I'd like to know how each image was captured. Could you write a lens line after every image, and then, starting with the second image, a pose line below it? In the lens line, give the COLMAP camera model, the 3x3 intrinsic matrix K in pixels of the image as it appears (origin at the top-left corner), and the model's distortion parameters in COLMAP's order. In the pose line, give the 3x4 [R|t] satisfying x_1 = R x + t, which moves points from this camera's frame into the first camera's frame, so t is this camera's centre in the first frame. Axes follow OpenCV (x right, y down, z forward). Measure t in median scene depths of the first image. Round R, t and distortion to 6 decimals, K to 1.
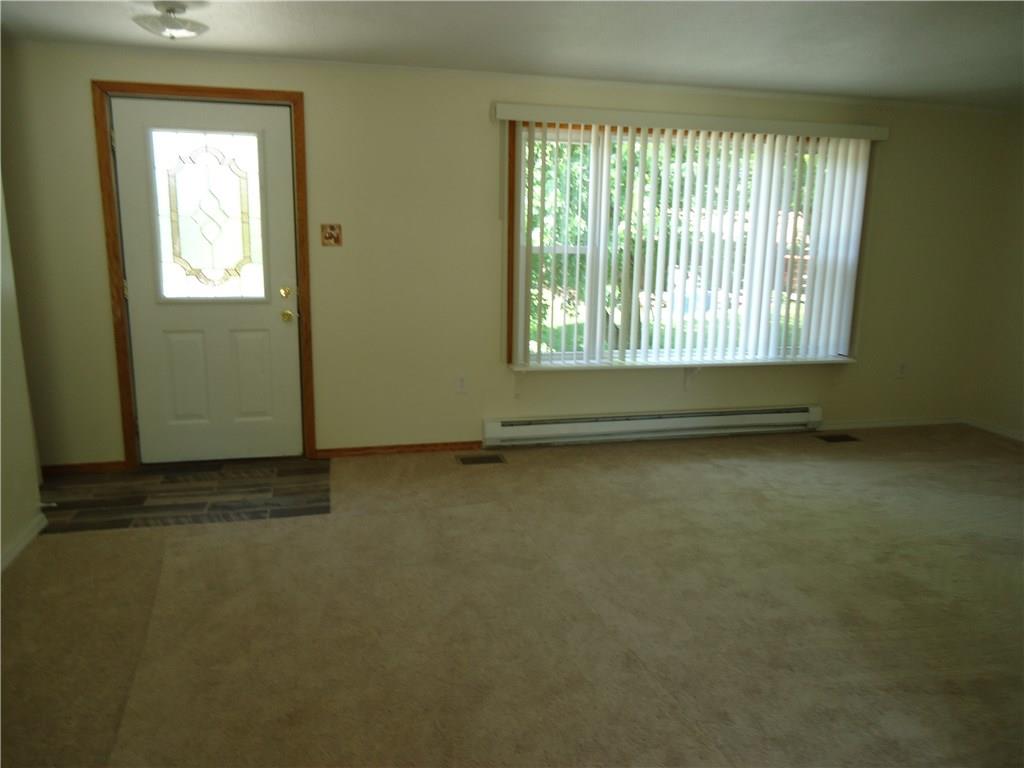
lens RADIAL K [[745.9, 0, 511.0], [0, 745.9, 382.5], [0, 0, 1]] dist [-0.011342, 0.006597]
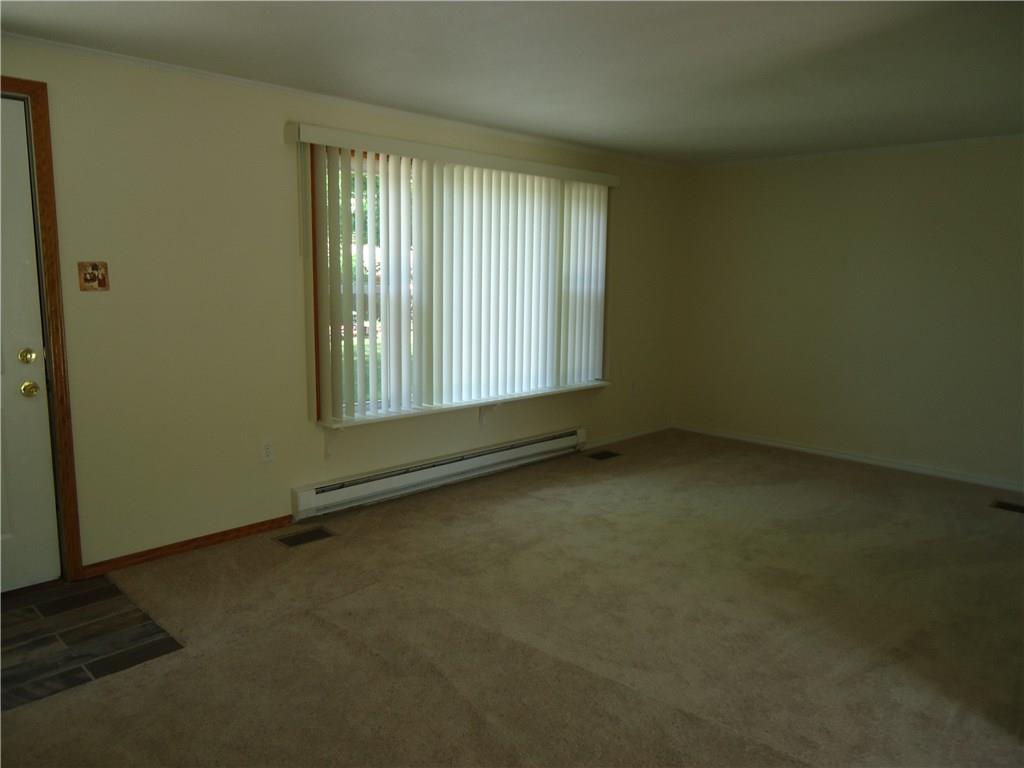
lens RADIAL K [[745.9, 0, 512.0], [0, 745.9, 384.9], [0, 0, 1]] dist [-0.011342, 0.006597]
pose [[0.850525, -0.085610, 0.518921, -0.269202], [0.105785, 0.994345, -0.009340, -0.036397], [-0.515187, 0.062838, 0.854771, 0.145671]]
